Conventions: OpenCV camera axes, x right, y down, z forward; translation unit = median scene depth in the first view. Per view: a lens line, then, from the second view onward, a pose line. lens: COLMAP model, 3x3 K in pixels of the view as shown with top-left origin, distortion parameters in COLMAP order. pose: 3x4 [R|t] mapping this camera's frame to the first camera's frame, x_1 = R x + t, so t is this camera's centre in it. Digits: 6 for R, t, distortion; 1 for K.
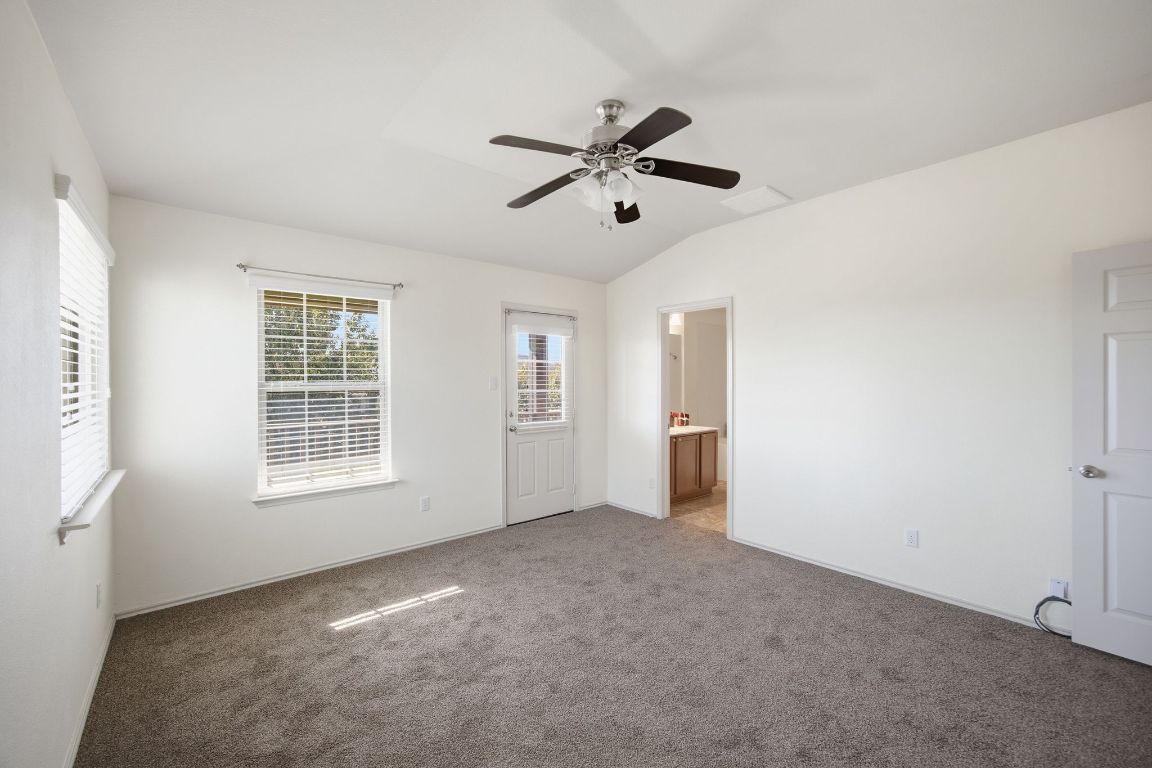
lens RADIAL K [[468.3, 0, 580.8], [0, 468.3, 384.8], [0, 0, 1]] dist [-0.008712, 0.000250]
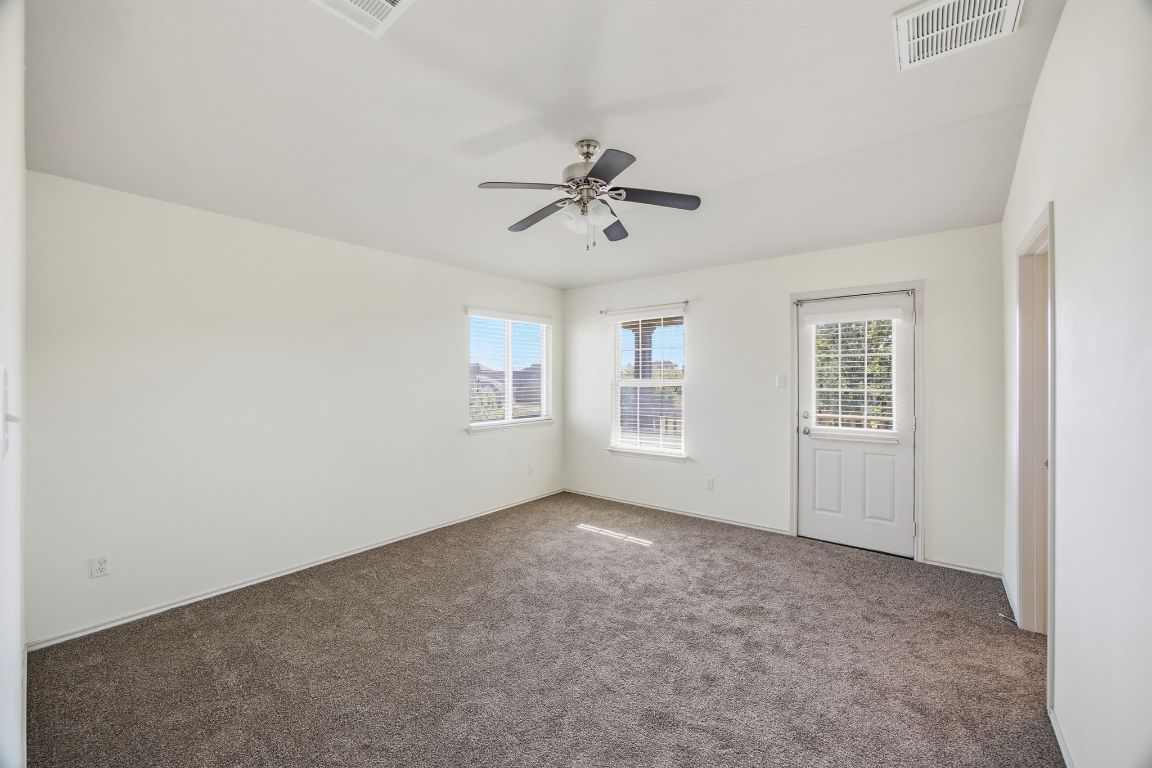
lens RADIAL K [[457.5, 0, 592.2], [0, 457.5, 382.3], [0, 0, 1]] dist [-0.000274, 0.000115]
pose [[0.203683, 0.008145, -0.979003, 0.824673], [-0.009078, 0.999938, 0.006430, -0.003787], [0.978995, 0.007578, 0.203745, 0.540155]]
